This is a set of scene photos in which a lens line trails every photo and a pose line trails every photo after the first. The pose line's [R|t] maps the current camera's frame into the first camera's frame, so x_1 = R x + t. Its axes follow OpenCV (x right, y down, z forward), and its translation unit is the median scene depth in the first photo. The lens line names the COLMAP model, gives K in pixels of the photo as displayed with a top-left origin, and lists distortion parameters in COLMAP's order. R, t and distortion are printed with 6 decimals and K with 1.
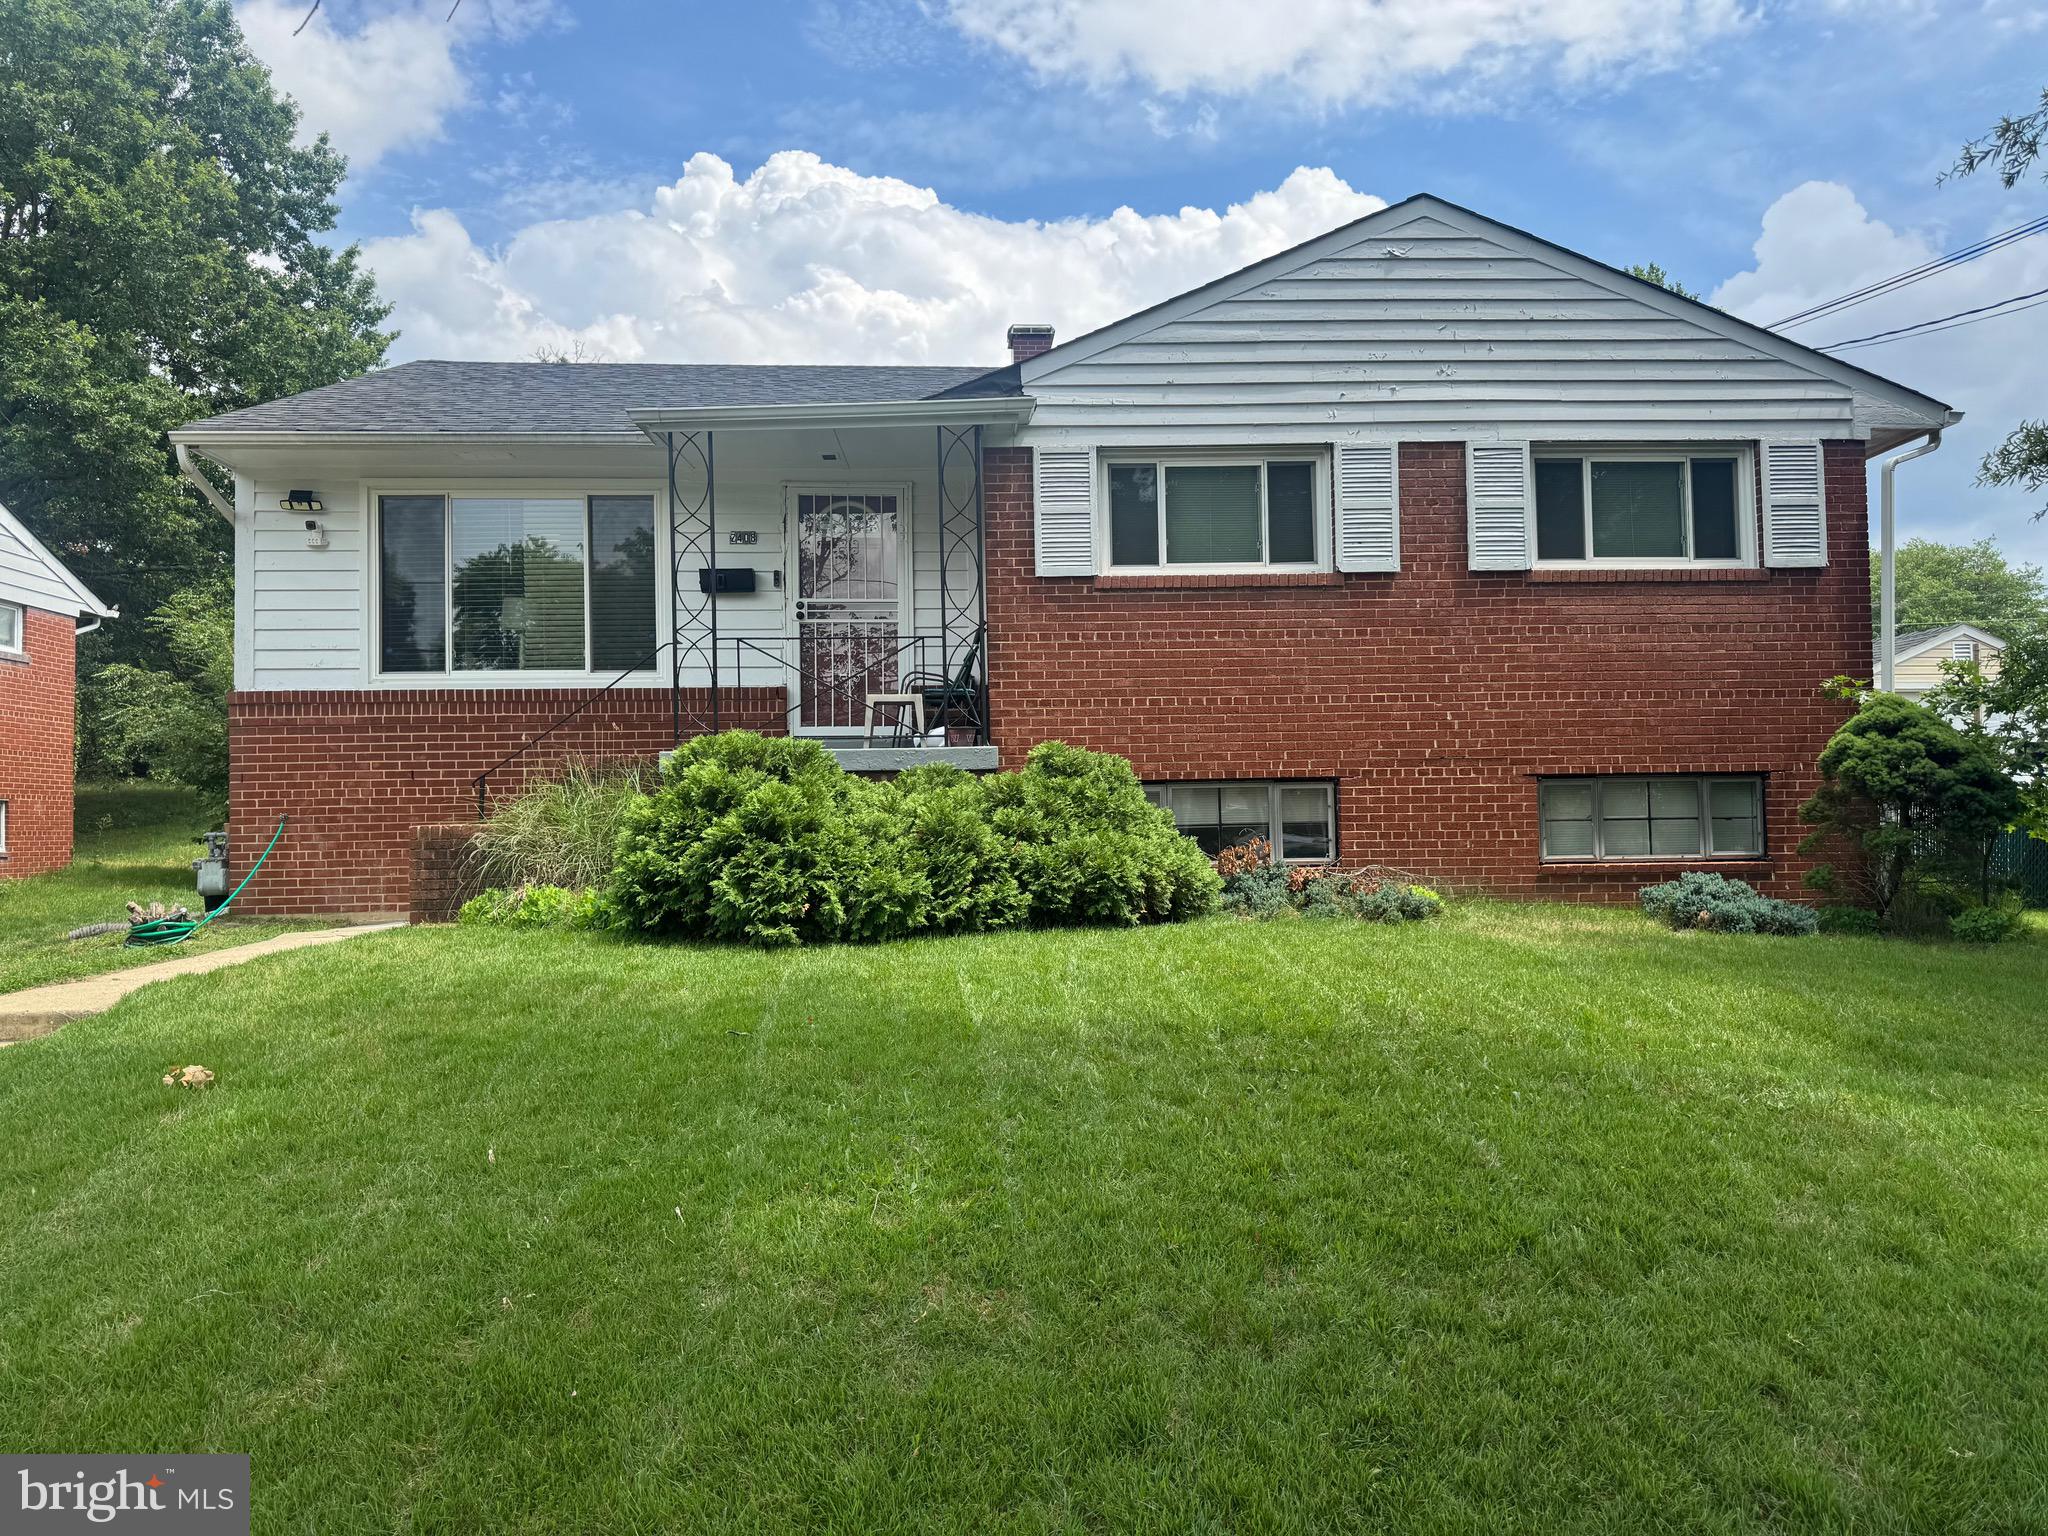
lens RADIAL K [[1405.8, 0, 1022.9], [0, 1405.8, 771.0], [0, 0, 1]] dist [0.020032, -0.010795]
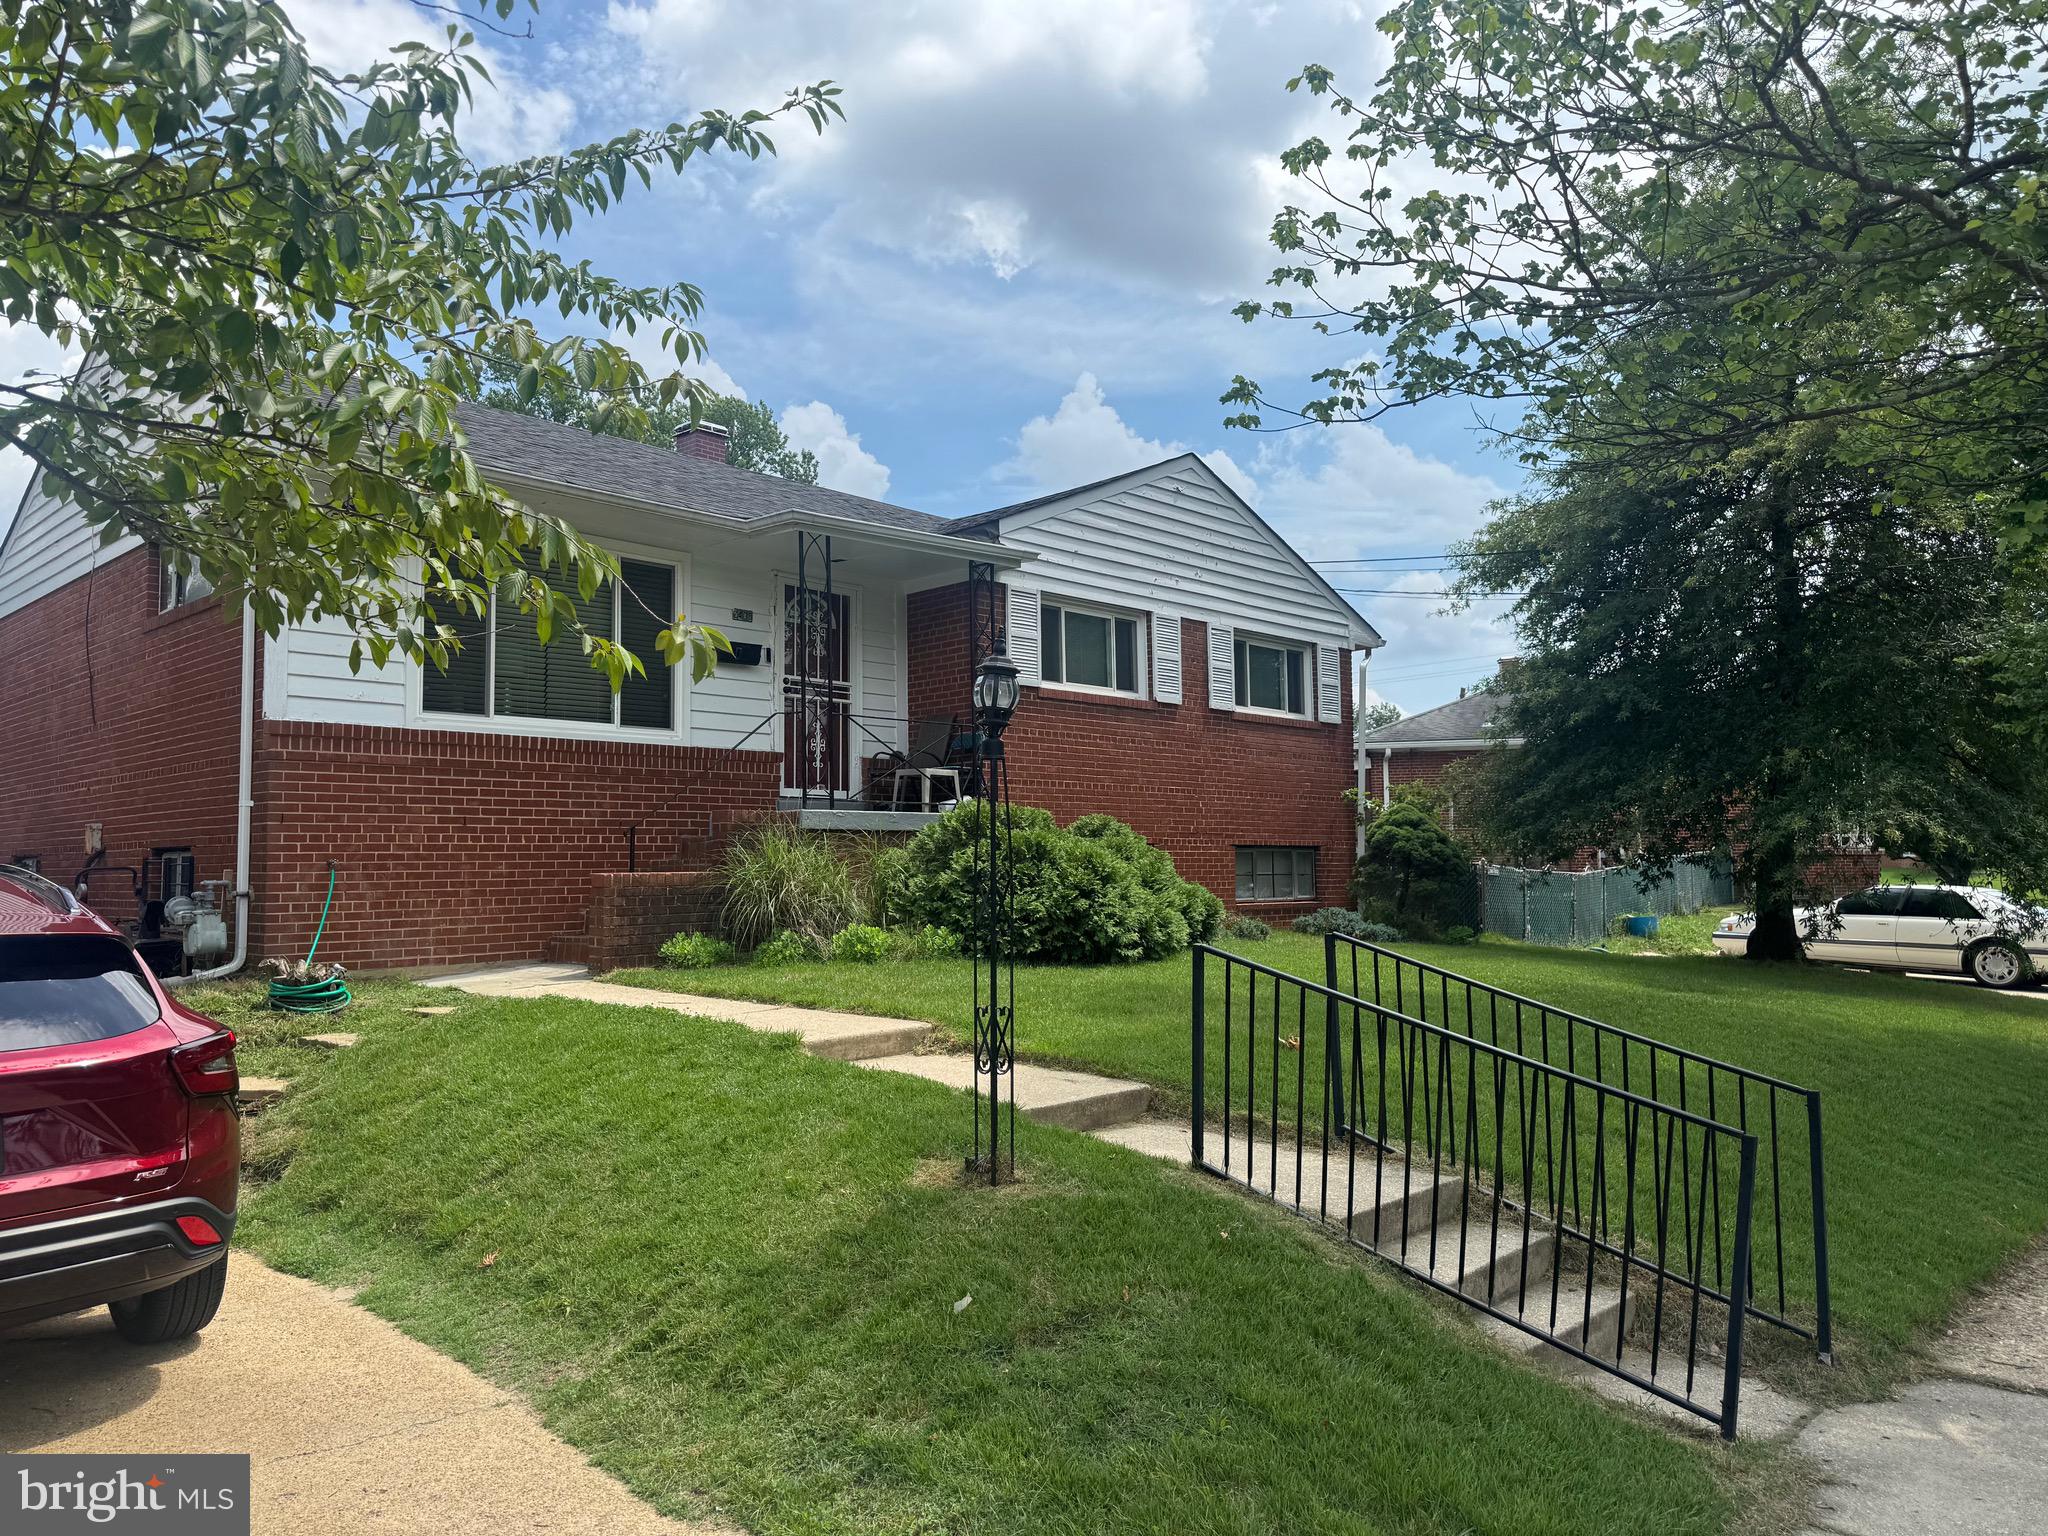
lens RADIAL K [[1405.8, 0, 1027.7], [0, 1405.8, 764.9], [0, 0, 1]] dist [0.020032, -0.010795]
pose [[0.728108, 0.059108, 0.682909, -0.831420], [-0.031452, 0.998107, -0.052857, 0.003582], [-0.684741, 0.017007, 0.728588, 0.041579]]
